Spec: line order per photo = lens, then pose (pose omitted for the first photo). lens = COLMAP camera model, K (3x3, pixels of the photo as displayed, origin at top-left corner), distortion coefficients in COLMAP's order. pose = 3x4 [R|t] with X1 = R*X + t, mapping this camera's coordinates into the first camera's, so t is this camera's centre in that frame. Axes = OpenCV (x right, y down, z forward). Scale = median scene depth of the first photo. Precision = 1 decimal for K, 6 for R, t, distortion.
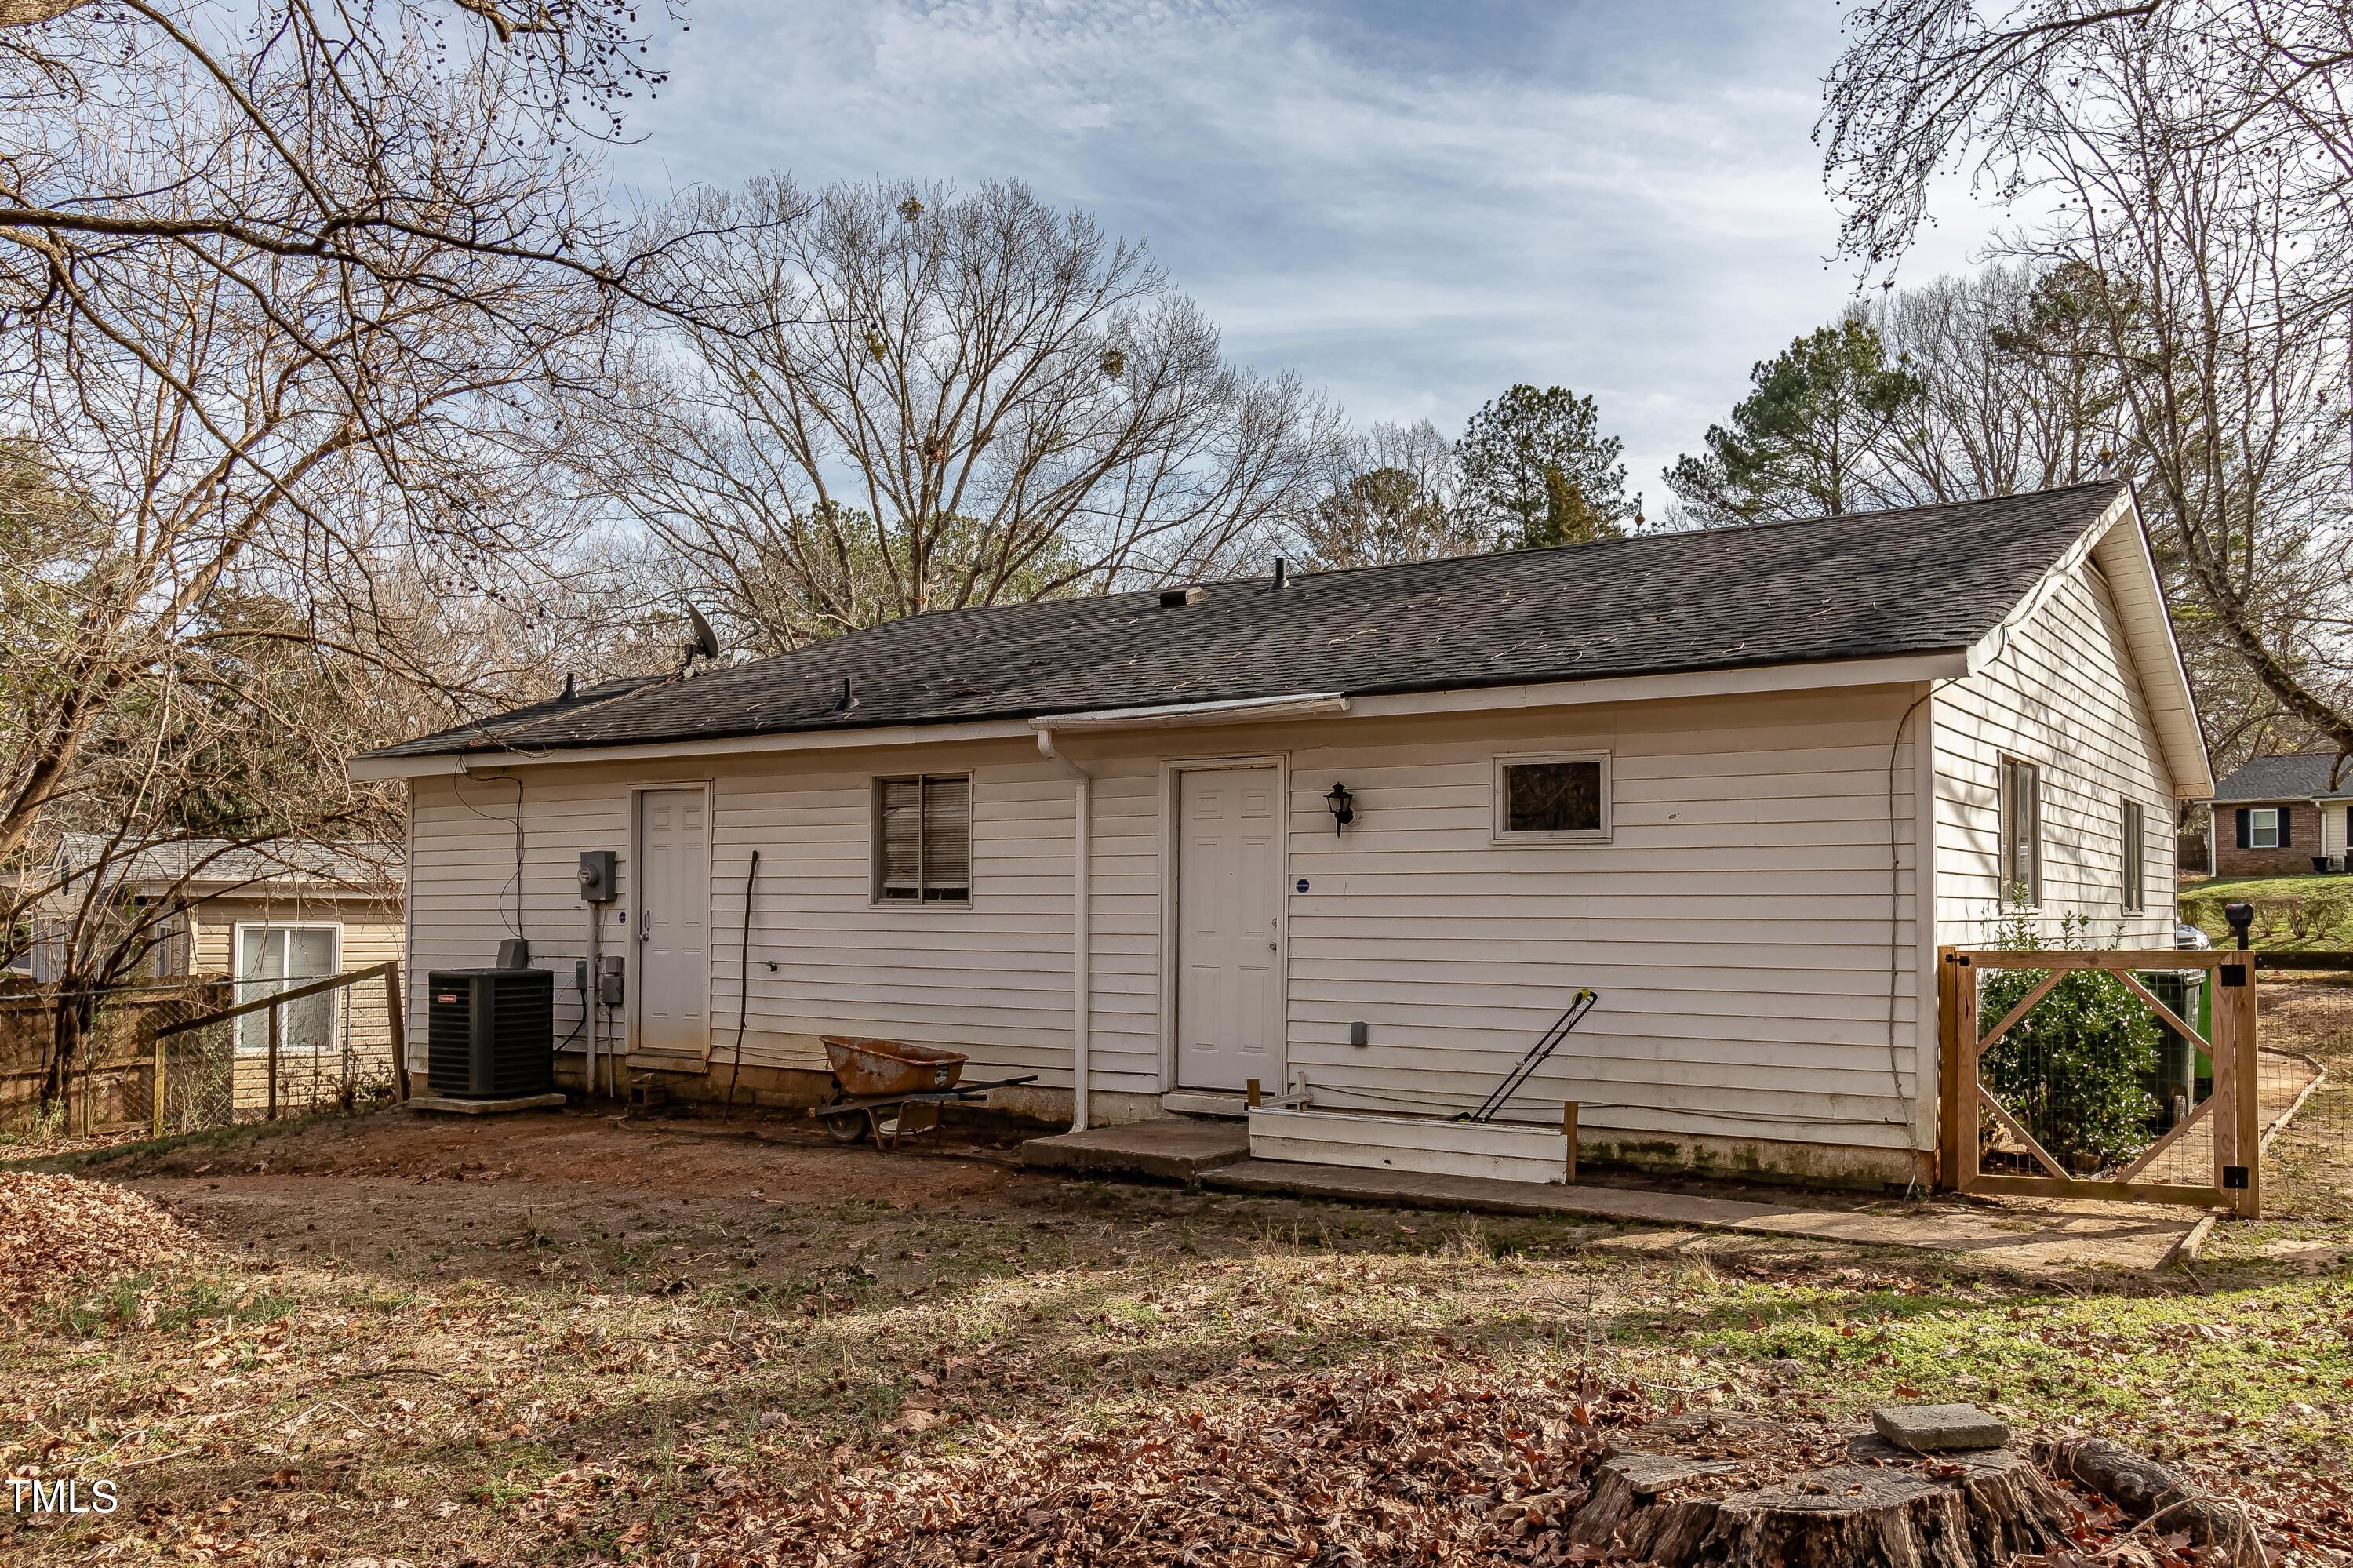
lens RADIAL K [[1872.6, 0, 1156.1], [0, 1872.6, 899.2], [0, 0, 1]] dist [0.009449, -0.008511]
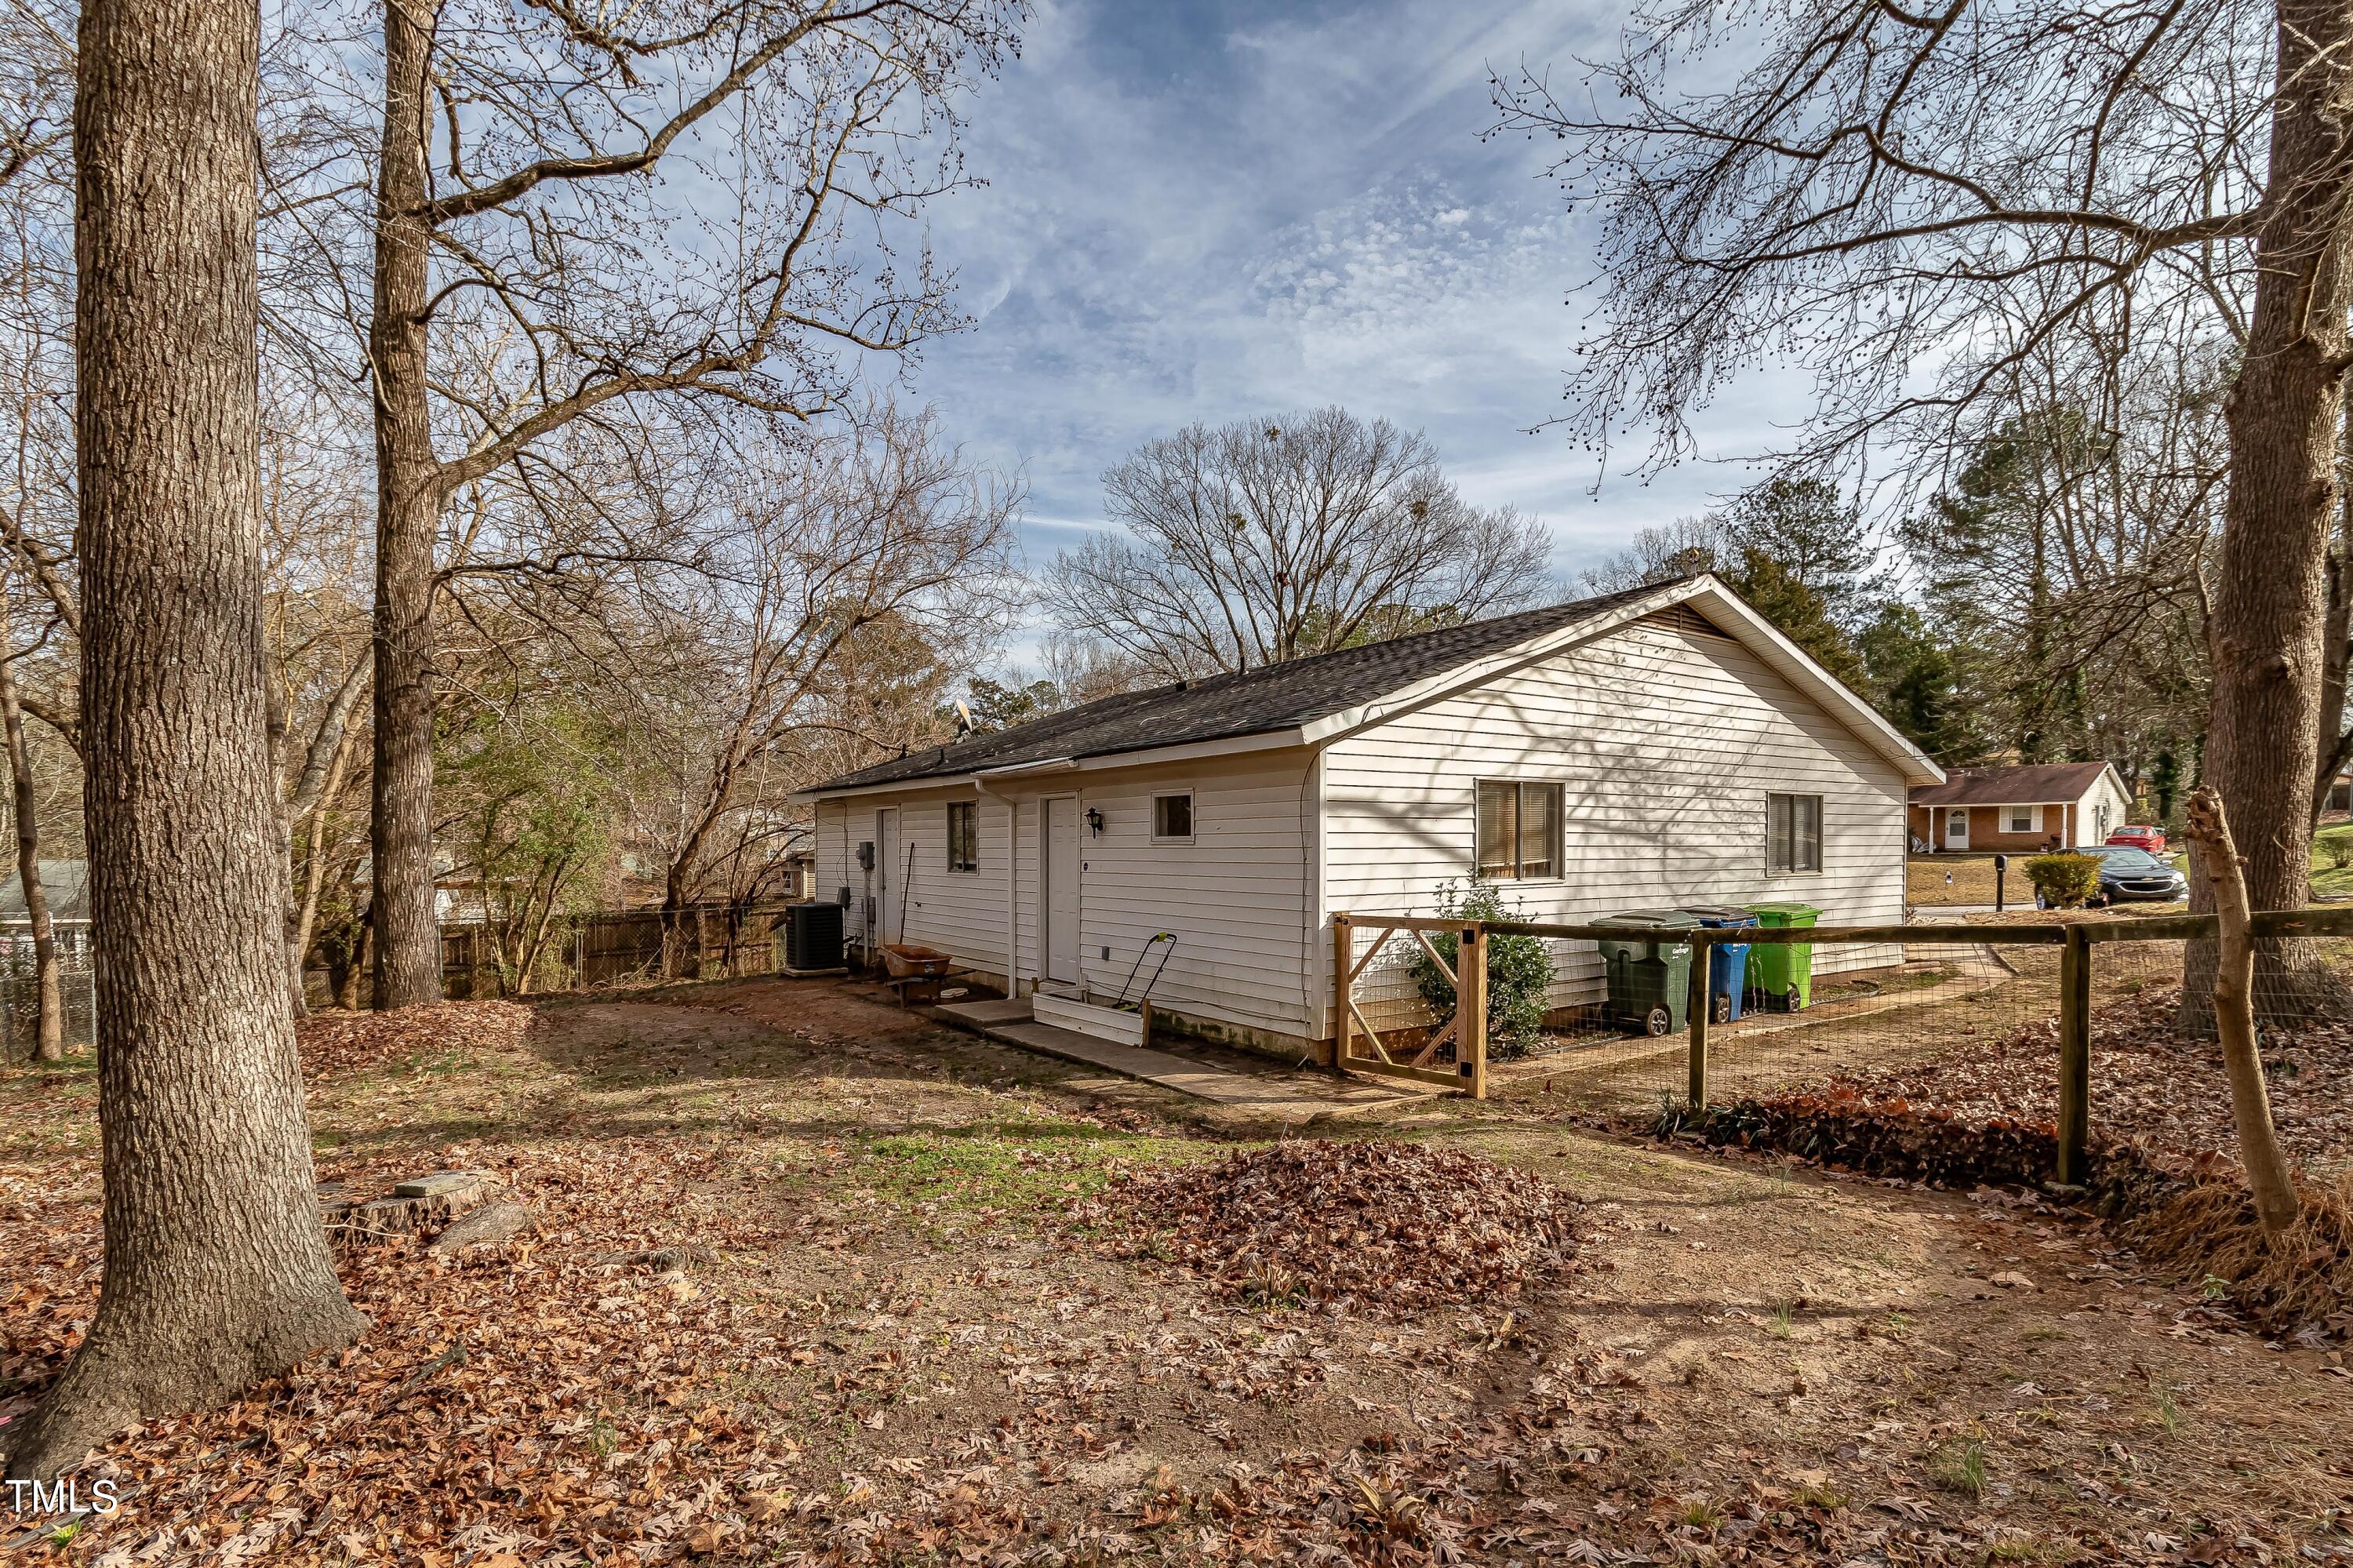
lens RADIAL K [[1134.7, 0, 1152.4], [0, 1134.7, 888.6], [0, 0, 1]] dist [-0.005832, -0.001759]
pose [[0.924663, 0.005728, -0.380745, 0.418137], [0.010902, 0.999079, 0.041508, -0.022969], [0.380632, -0.042532, 0.923748, 0.040974]]
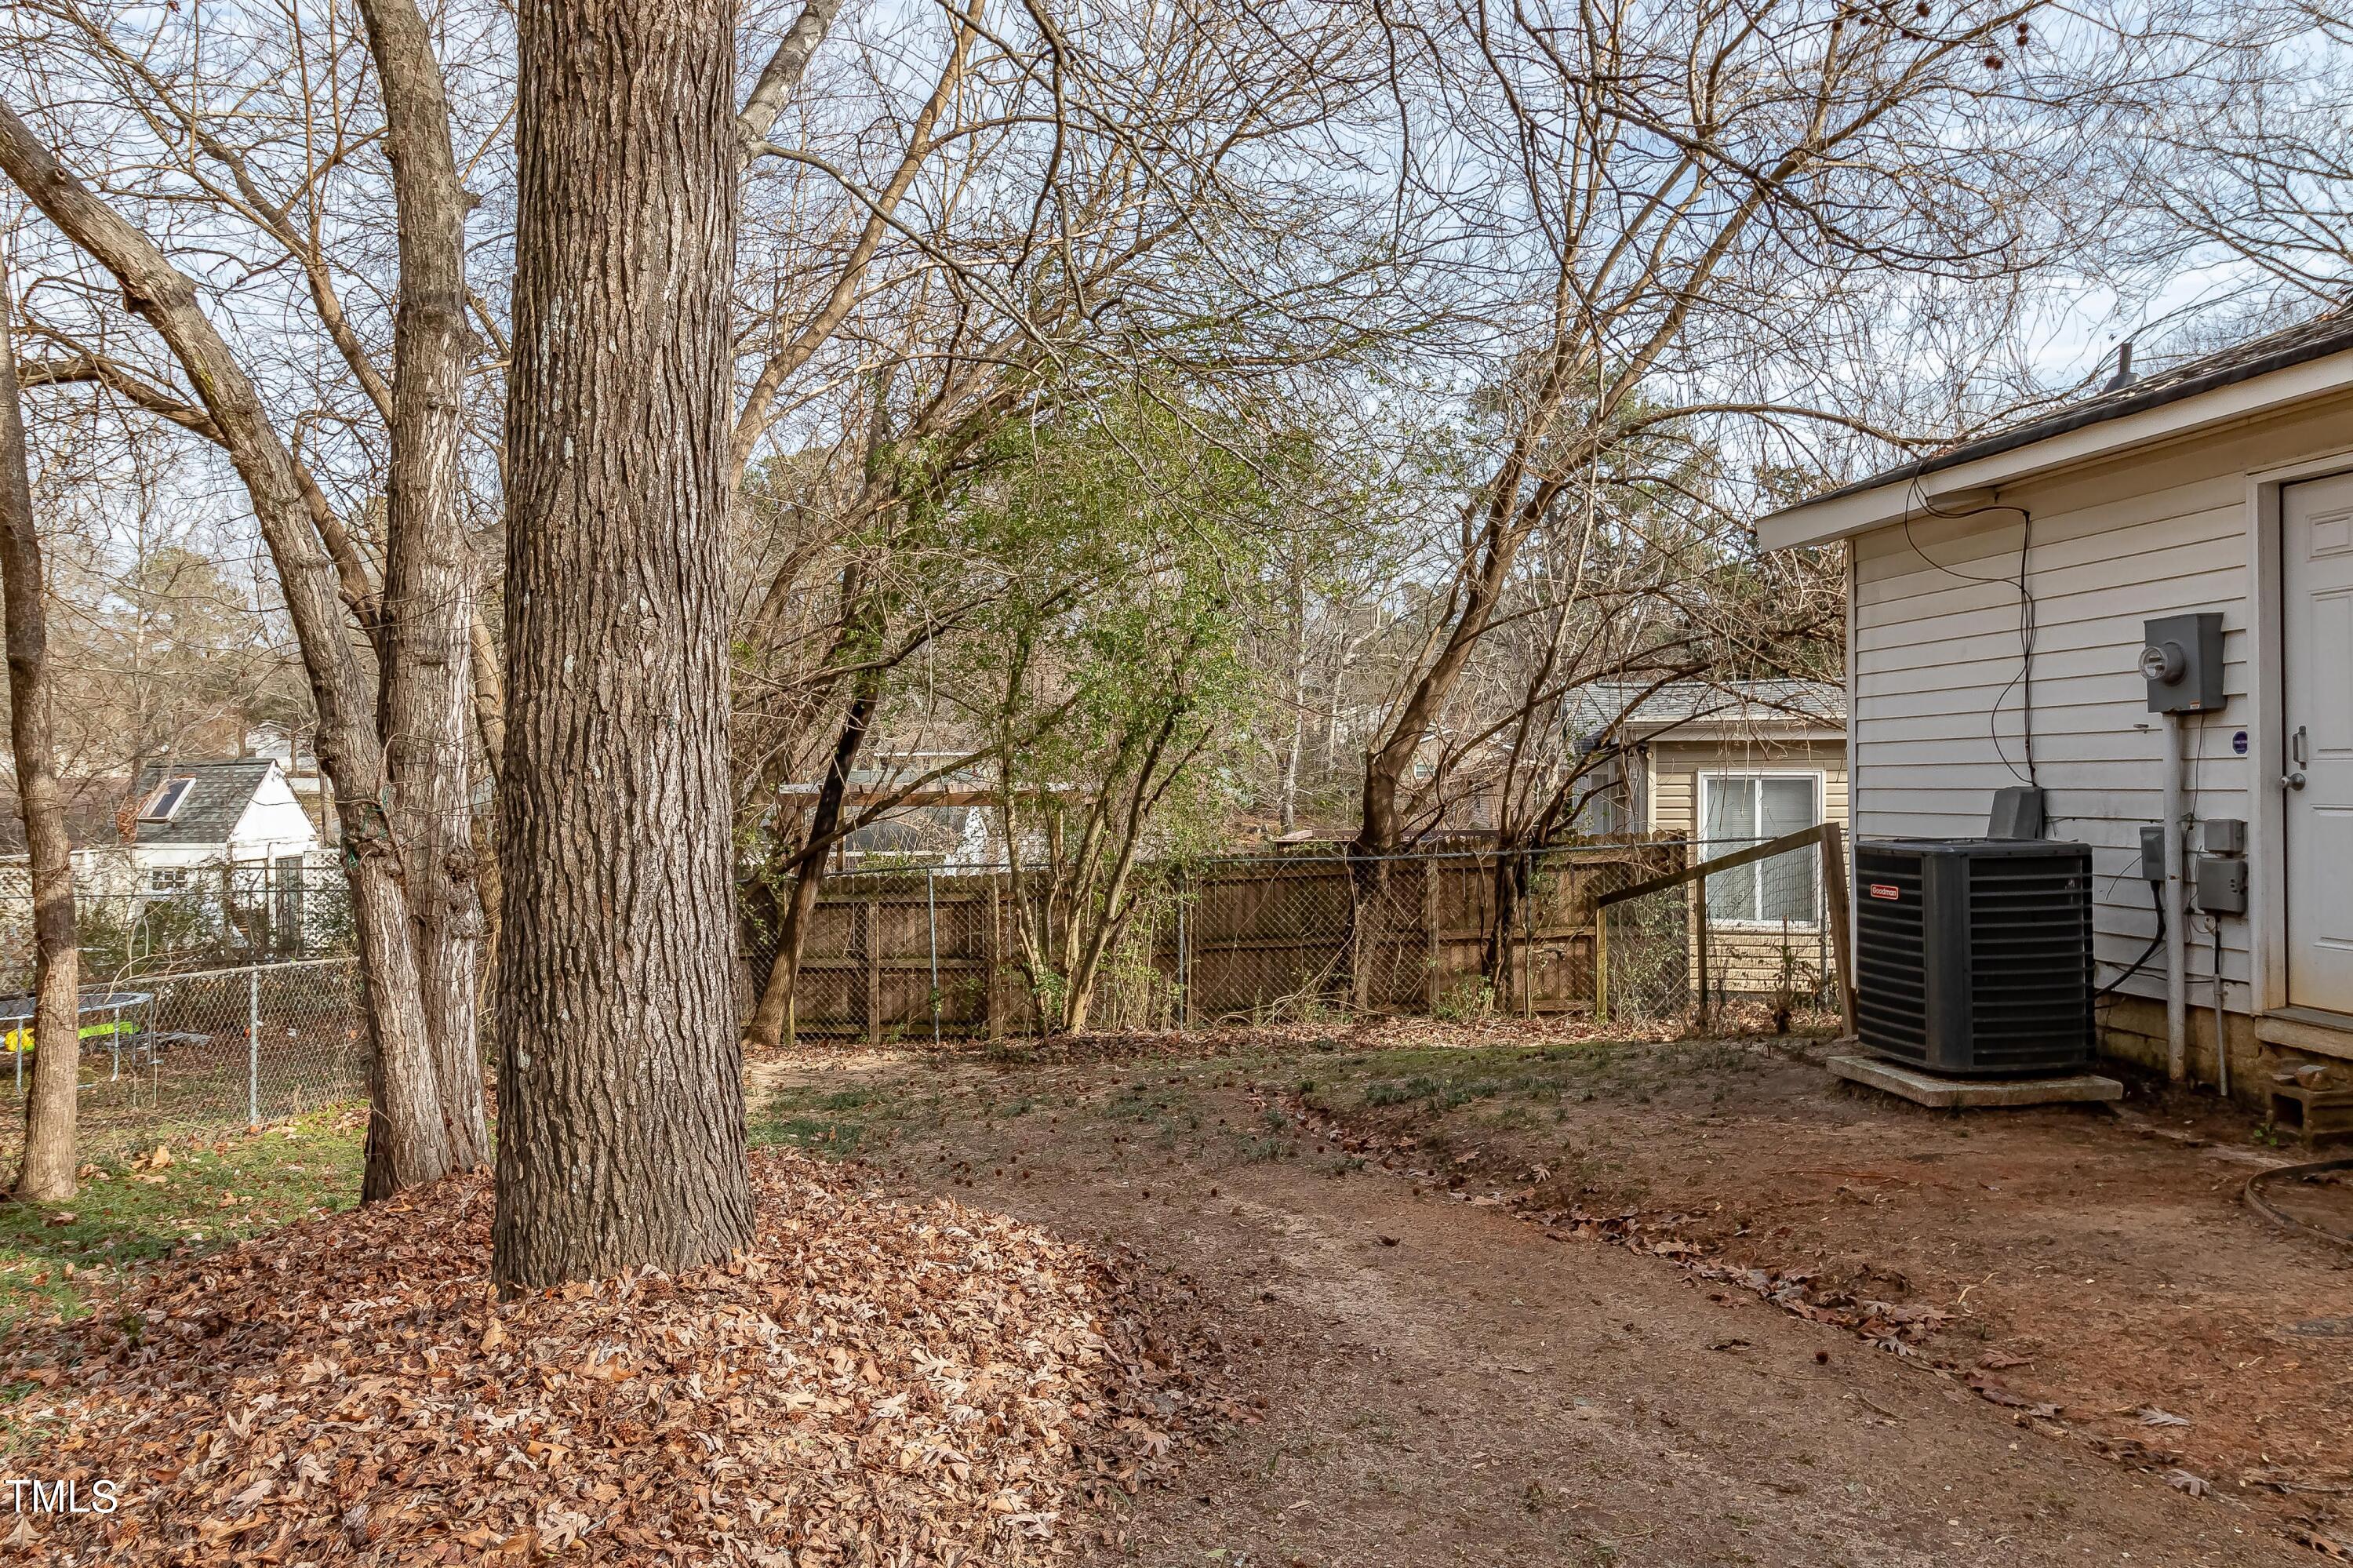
lens RADIAL K [[1620.2, 0, 1166.8], [0, 1620.2, 772.7], [0, 0, 1]] dist [0.034866, -0.014304]
pose [[0.662944, -0.012769, -0.748560, -0.146559], [0.019889, 0.999802, 0.000560, 0.011929], [0.748405, -0.015260, 0.663066, 0.492061]]
